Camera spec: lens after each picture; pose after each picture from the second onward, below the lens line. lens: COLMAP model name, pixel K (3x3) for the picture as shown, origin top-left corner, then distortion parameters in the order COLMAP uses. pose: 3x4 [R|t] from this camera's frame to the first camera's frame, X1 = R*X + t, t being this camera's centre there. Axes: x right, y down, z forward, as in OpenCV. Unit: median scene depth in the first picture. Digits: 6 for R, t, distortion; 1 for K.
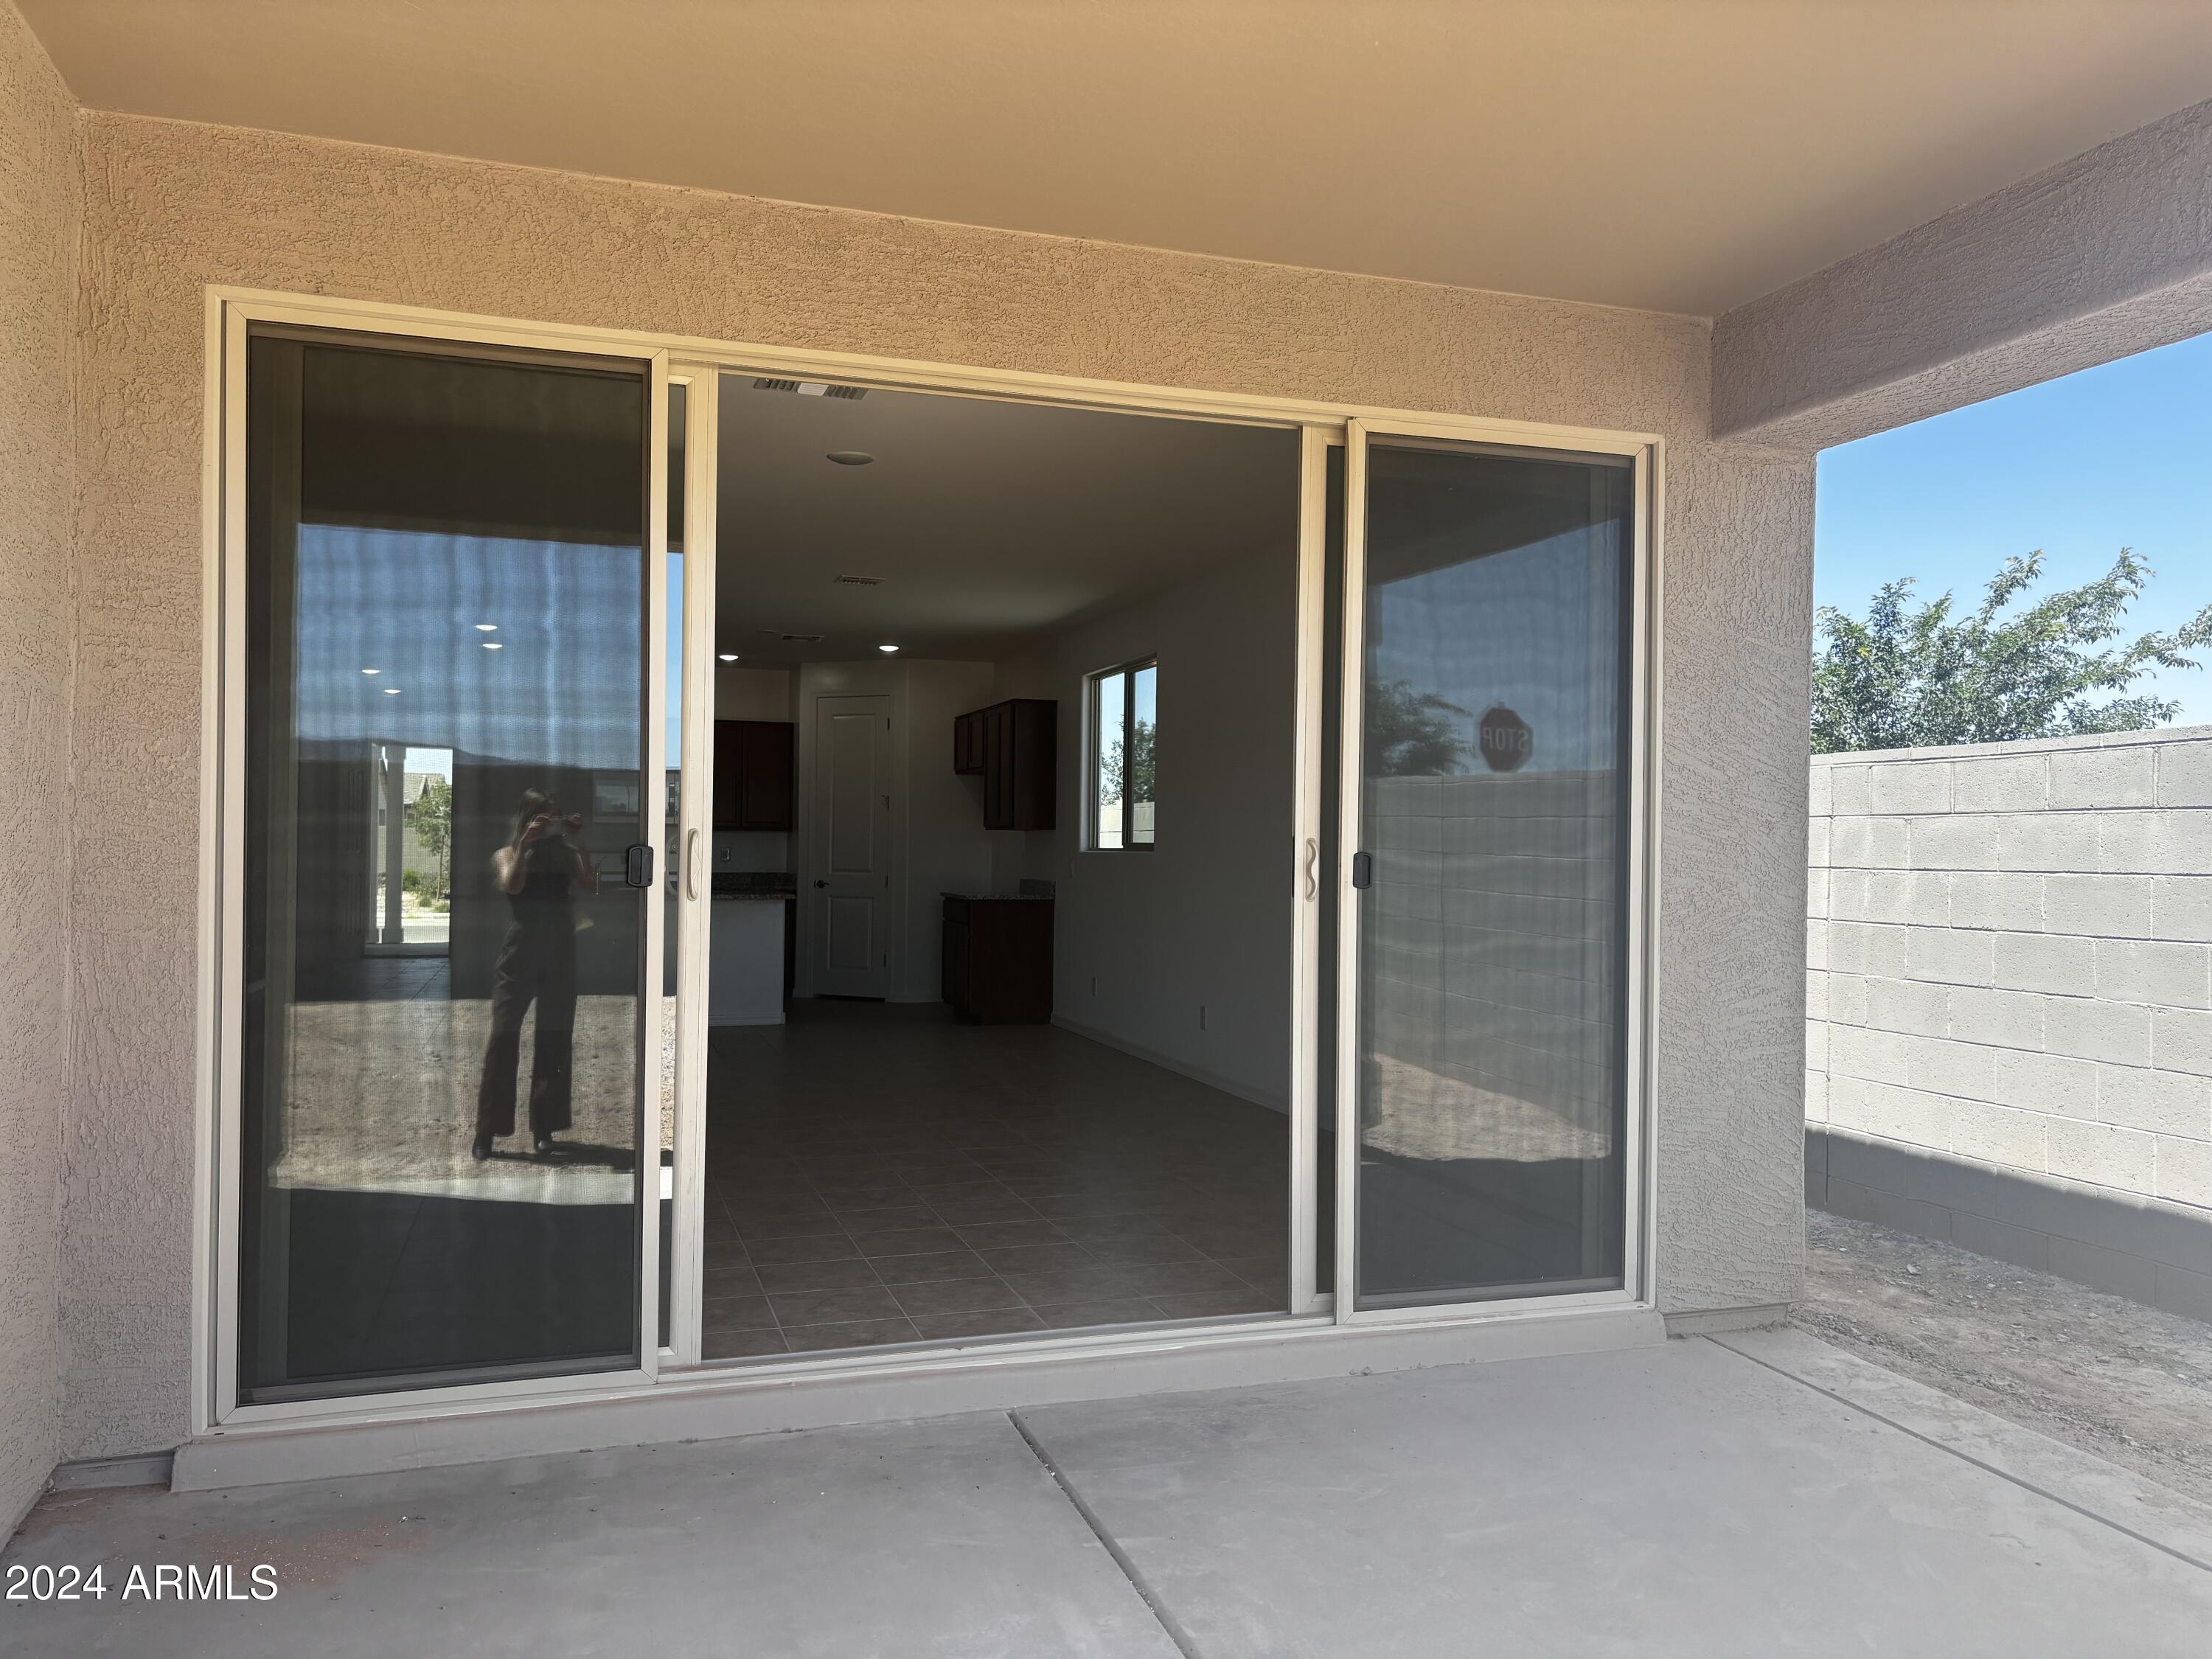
lens RADIAL K [[1670.0, 0, 1106.0], [0, 1670.0, 829.5], [0, 0, 1]] dist [0.000115, -0.000004]
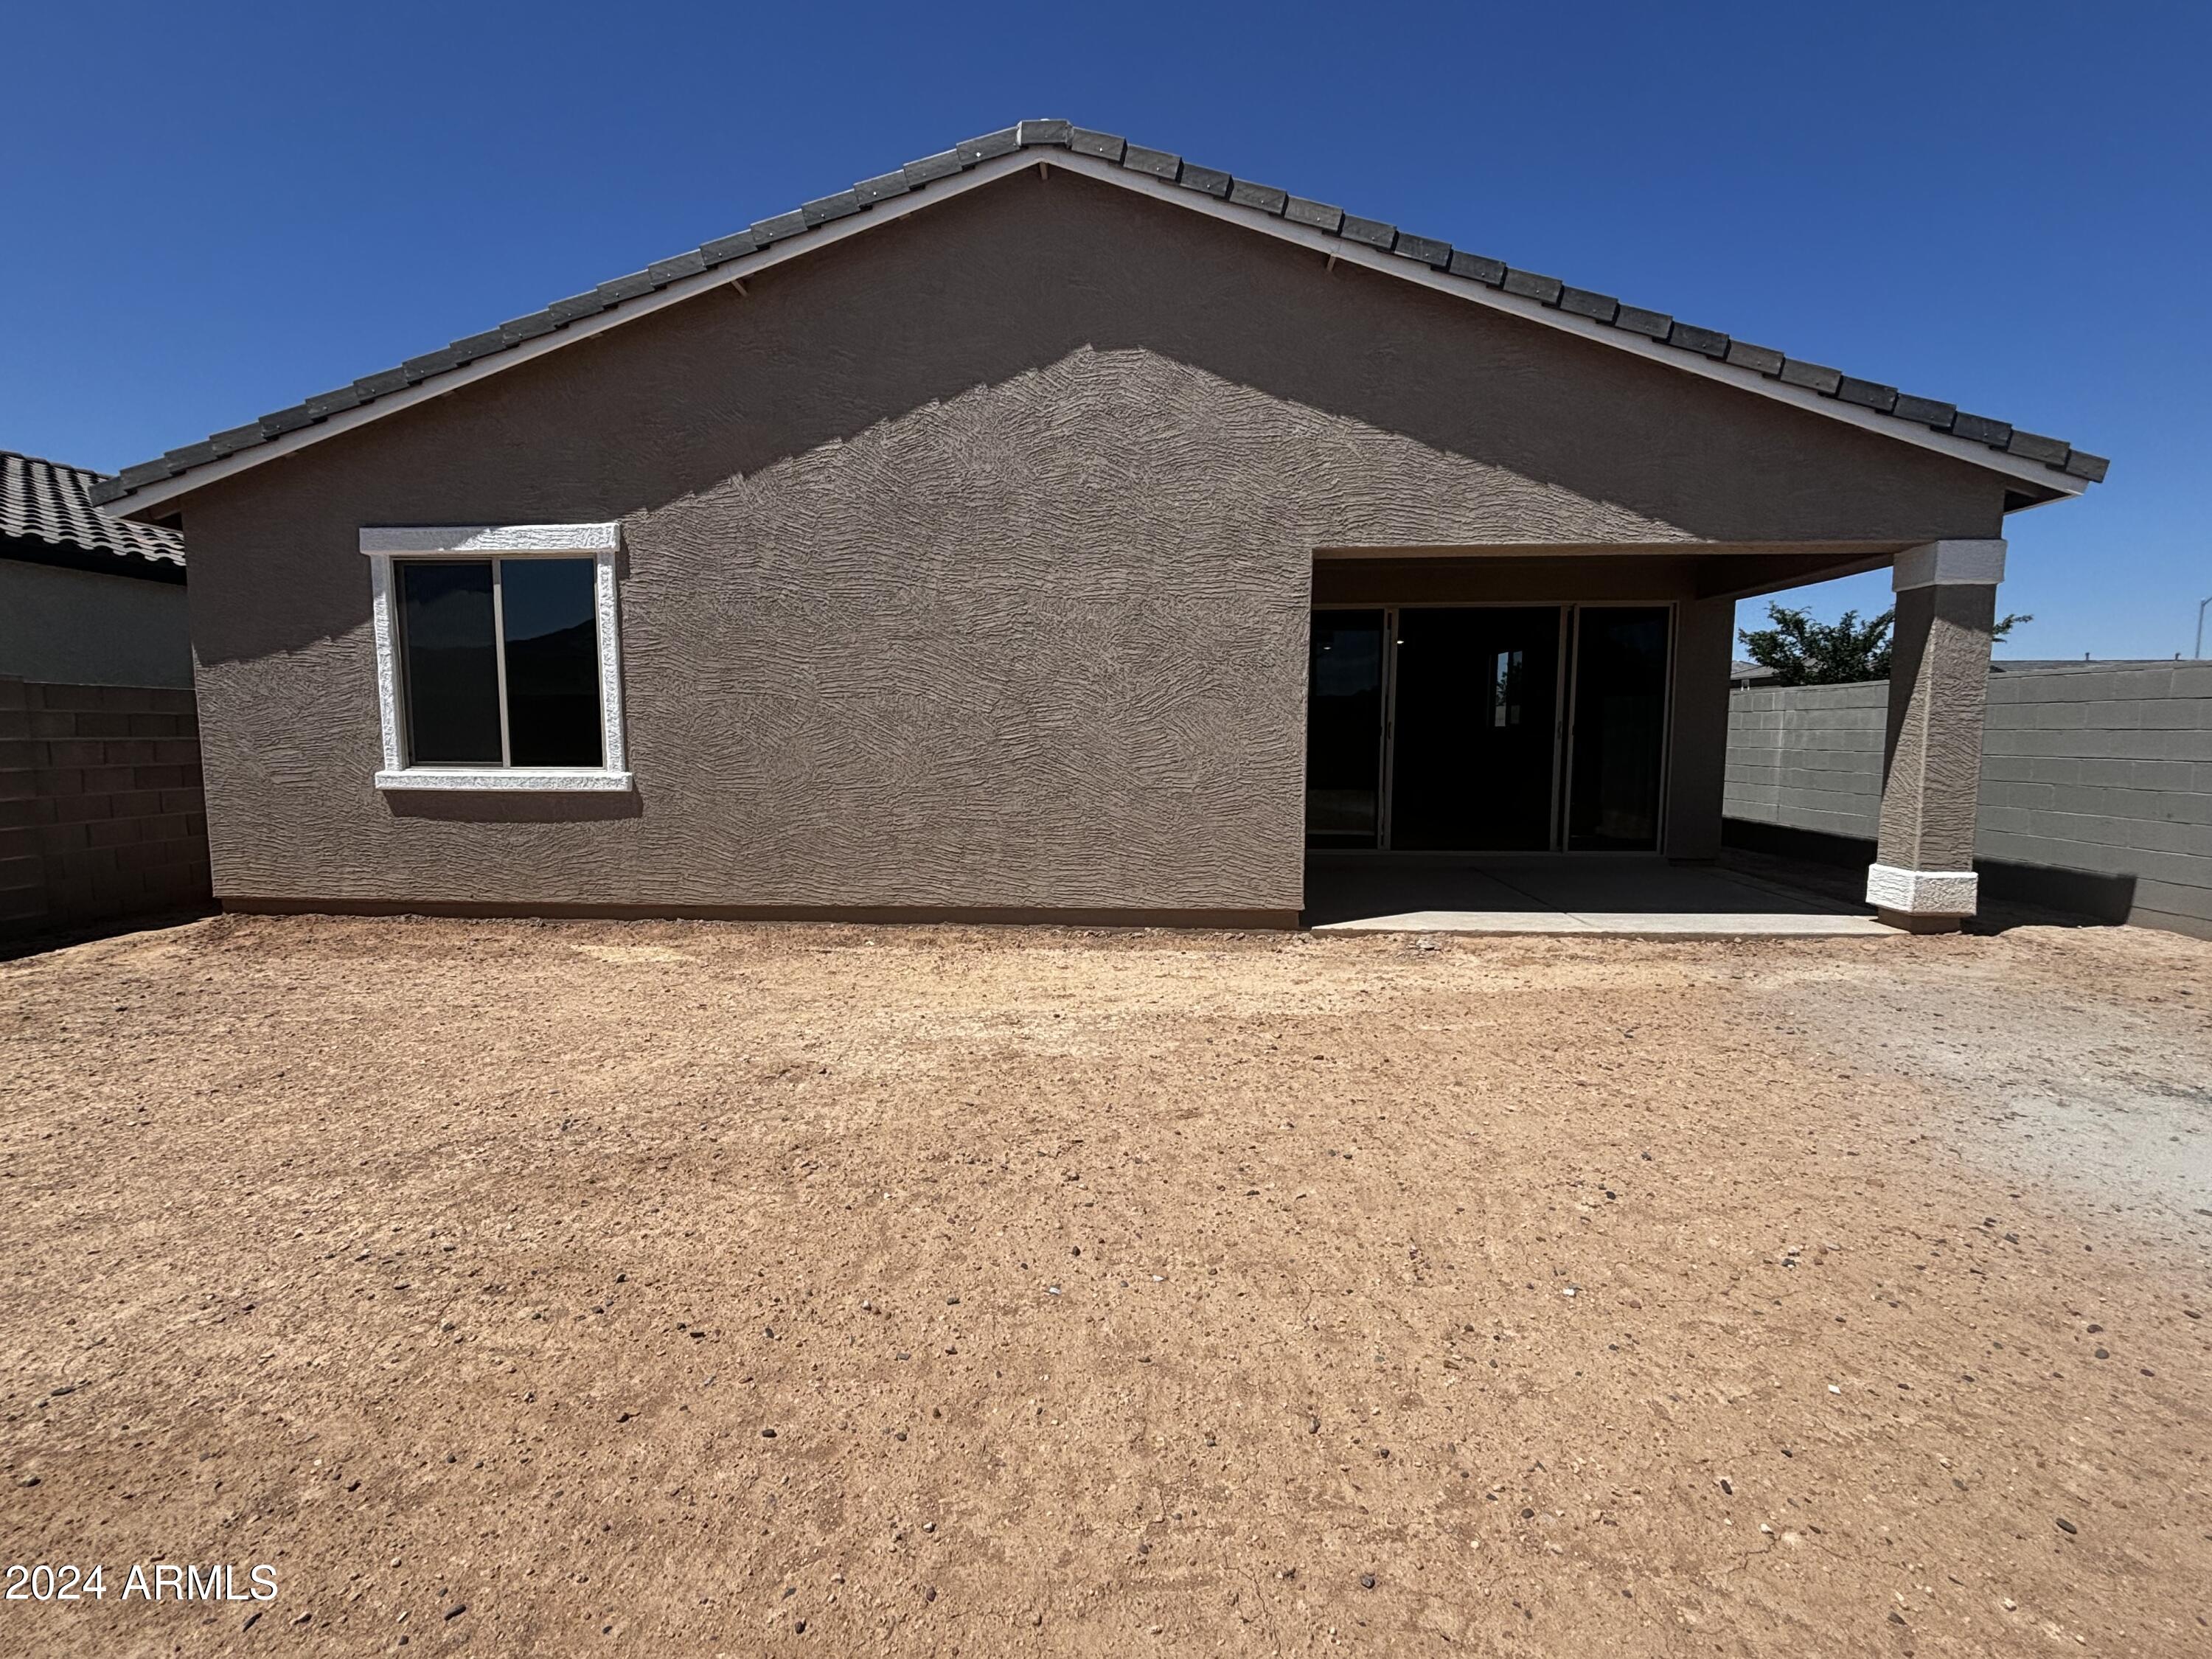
lens RADIAL K [[1005.5, 0, 1106.0], [0, 1005.5, 829.5], [0, 0, 1]] dist [-0.001214, -0.000241]
pose [[0.932714, 0.023861, -0.359828, -0.004706], [0.015525, 0.994227, 0.106172, -0.006176], [0.360284, -0.104614, 0.926958, -0.988941]]
